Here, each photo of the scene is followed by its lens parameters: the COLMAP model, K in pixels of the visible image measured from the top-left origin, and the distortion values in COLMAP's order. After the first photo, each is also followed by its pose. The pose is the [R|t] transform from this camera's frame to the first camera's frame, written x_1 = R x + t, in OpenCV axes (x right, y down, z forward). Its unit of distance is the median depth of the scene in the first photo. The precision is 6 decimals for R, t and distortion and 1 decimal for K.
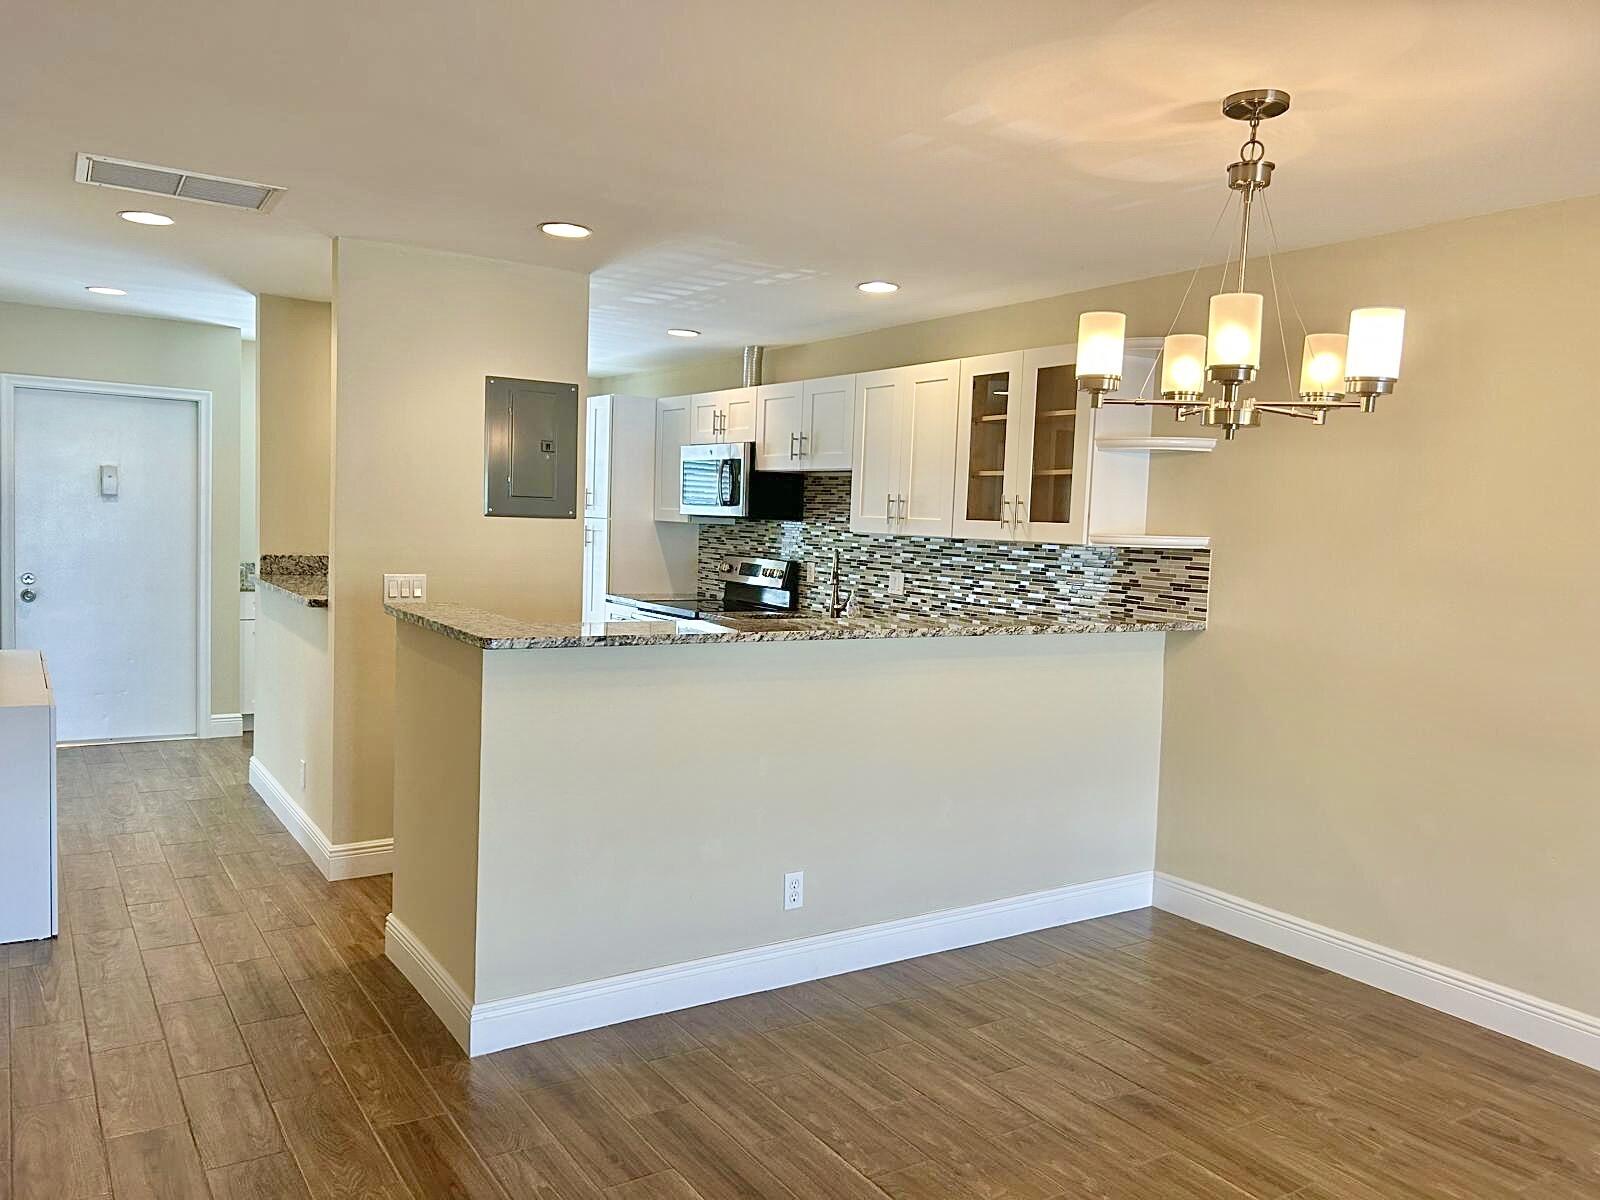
lens RADIAL K [[1197.0, 0, 810.9], [0, 1197.0, 593.0], [0, 0, 1]] dist [0.084570, -0.103413]
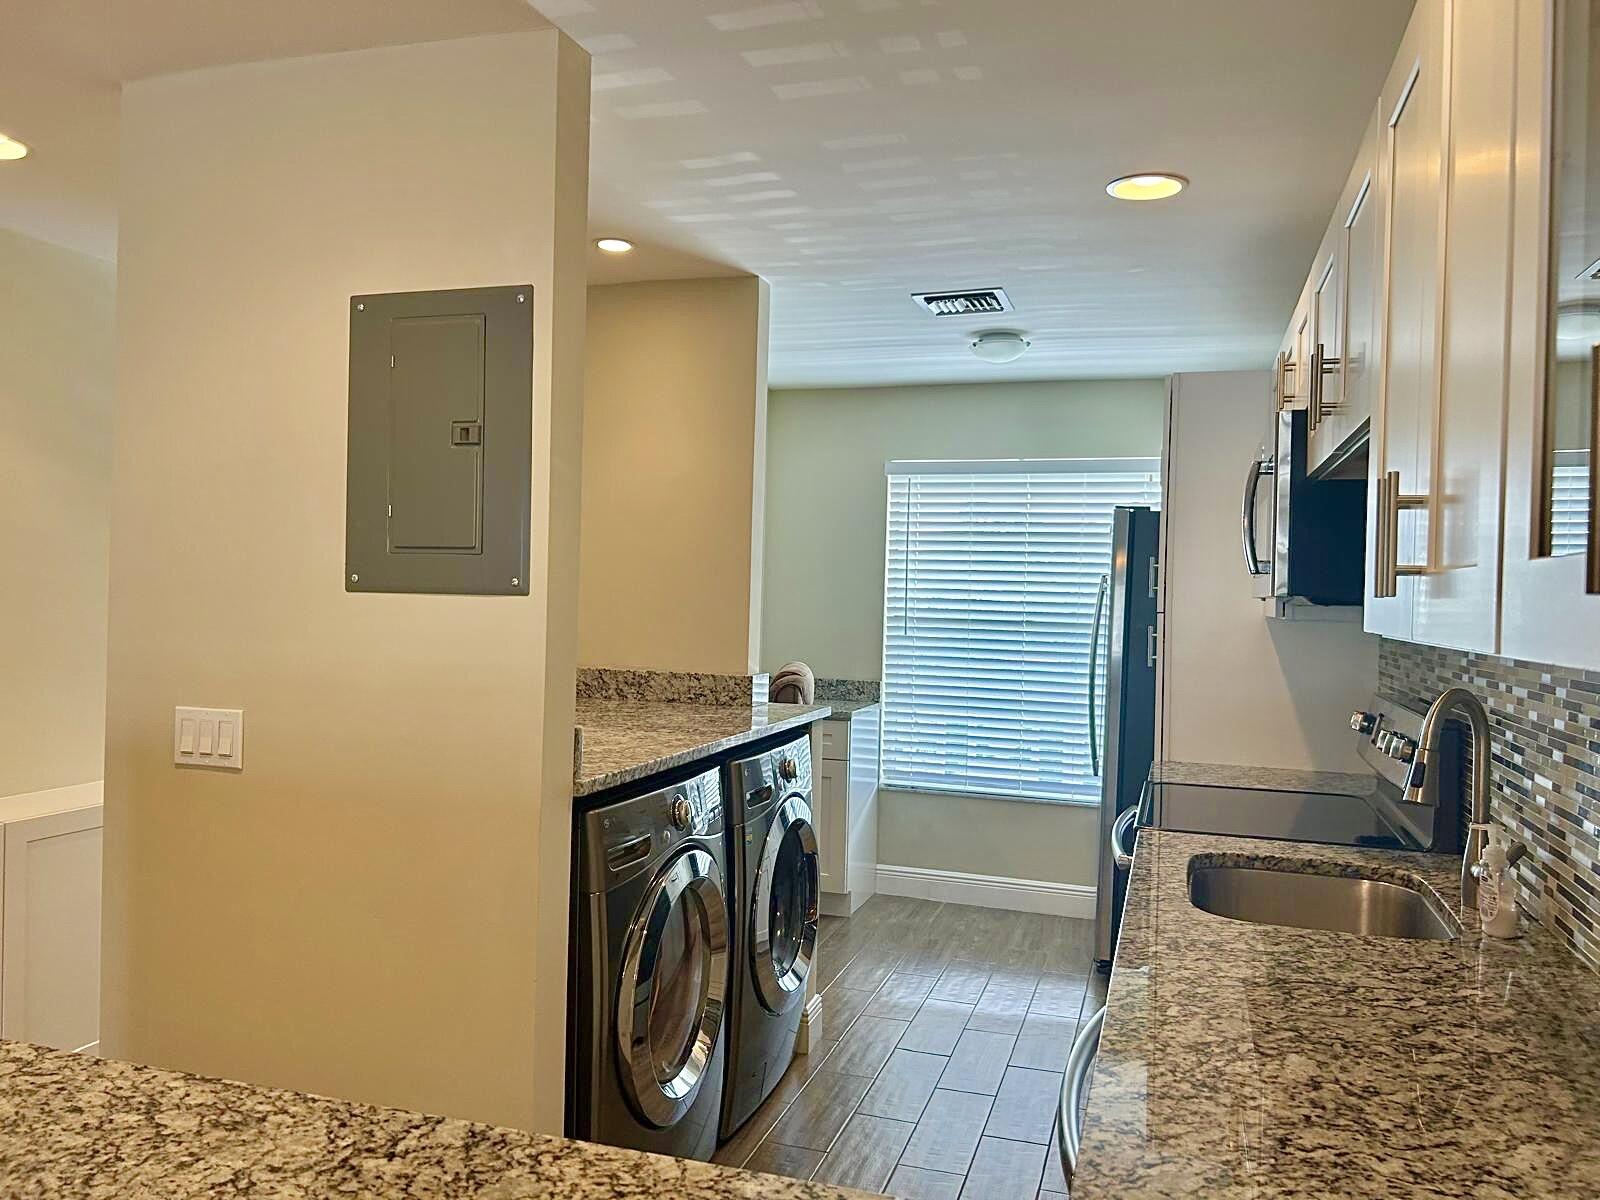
lens RADIAL K [[1197.0, 0, 810.9], [0, 1197.0, 593.0], [0, 0, 1]] dist [0.084570, -0.103413]
pose [[0.633115, -0.022008, -0.773745, 0.187092], [-0.051515, 0.996182, -0.070487, -0.035172], [0.772342, 0.084486, 0.629564, 0.754636]]
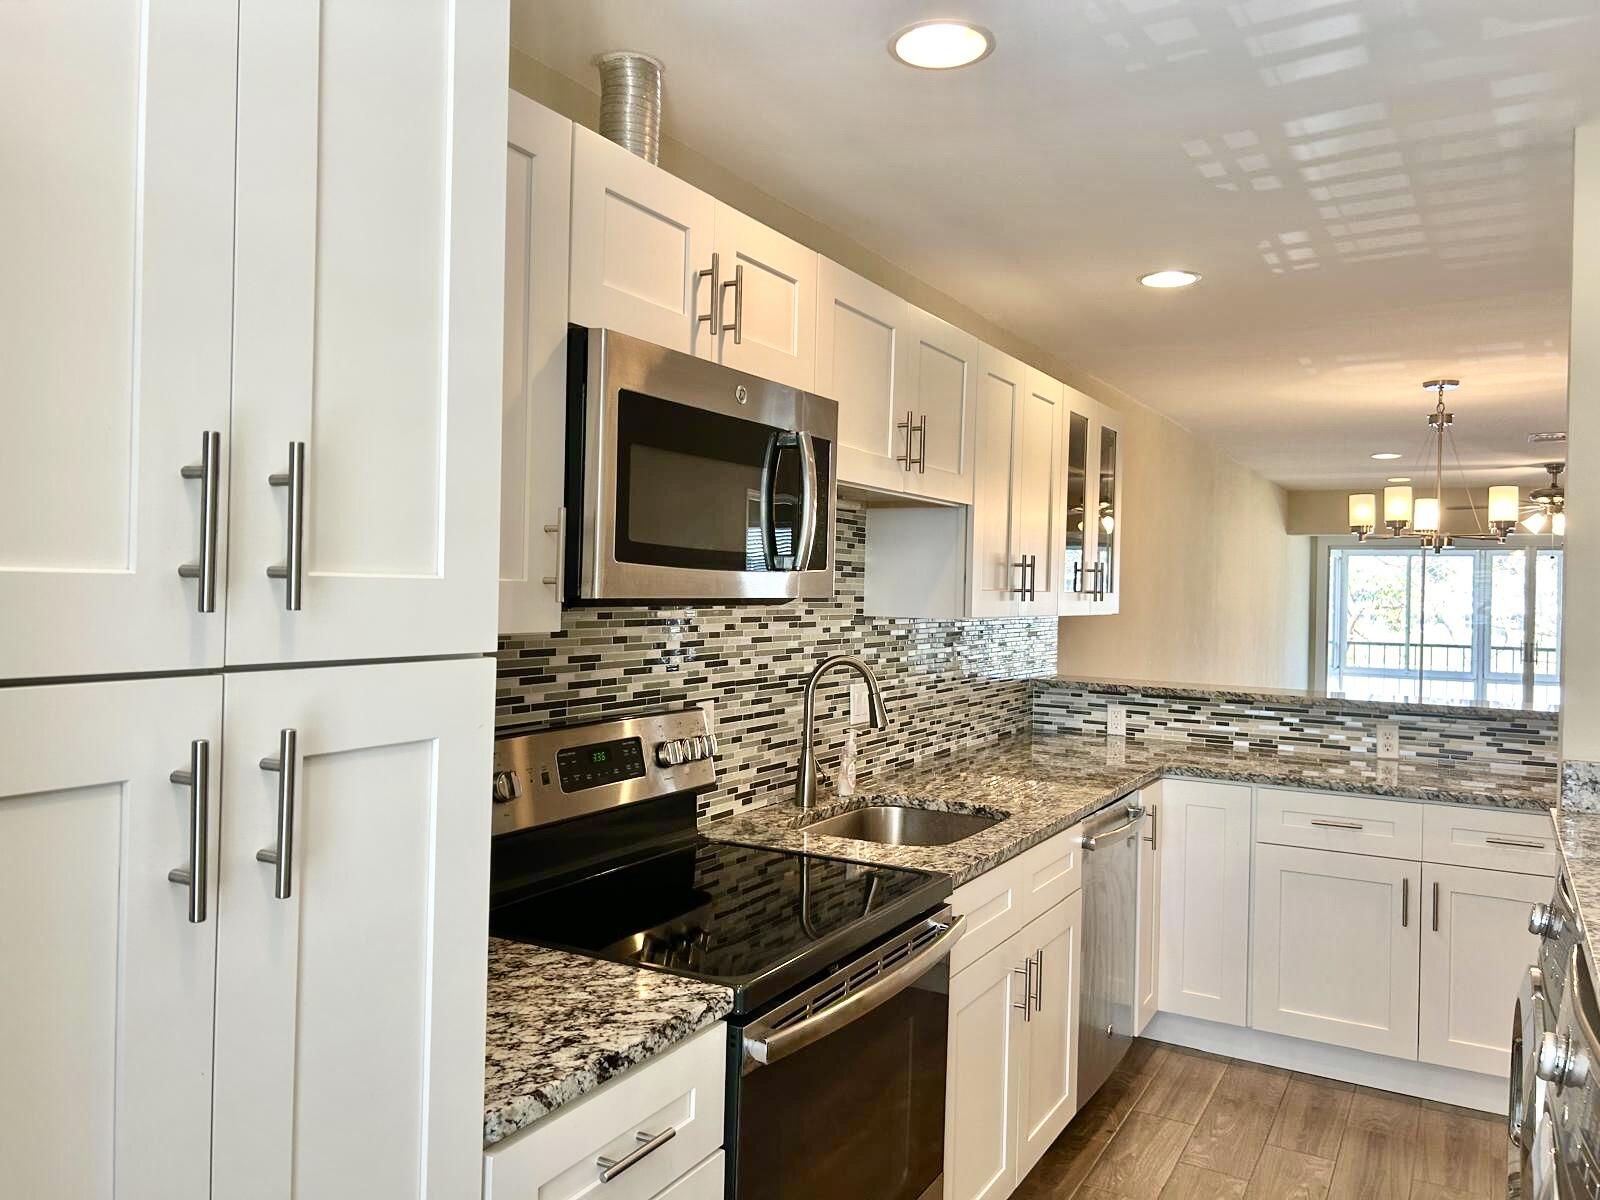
lens RADIAL K [[1197.0, 0, 810.9], [0, 1197.0, 593.0], [0, 0, 1]] dist [0.084570, -0.103413]
pose [[-0.463613, -0.053979, 0.884392, -0.459065], [0.017021, 0.997416, 0.069801, -0.110300], [-0.885874, 0.047414, -0.461497, 1.413300]]
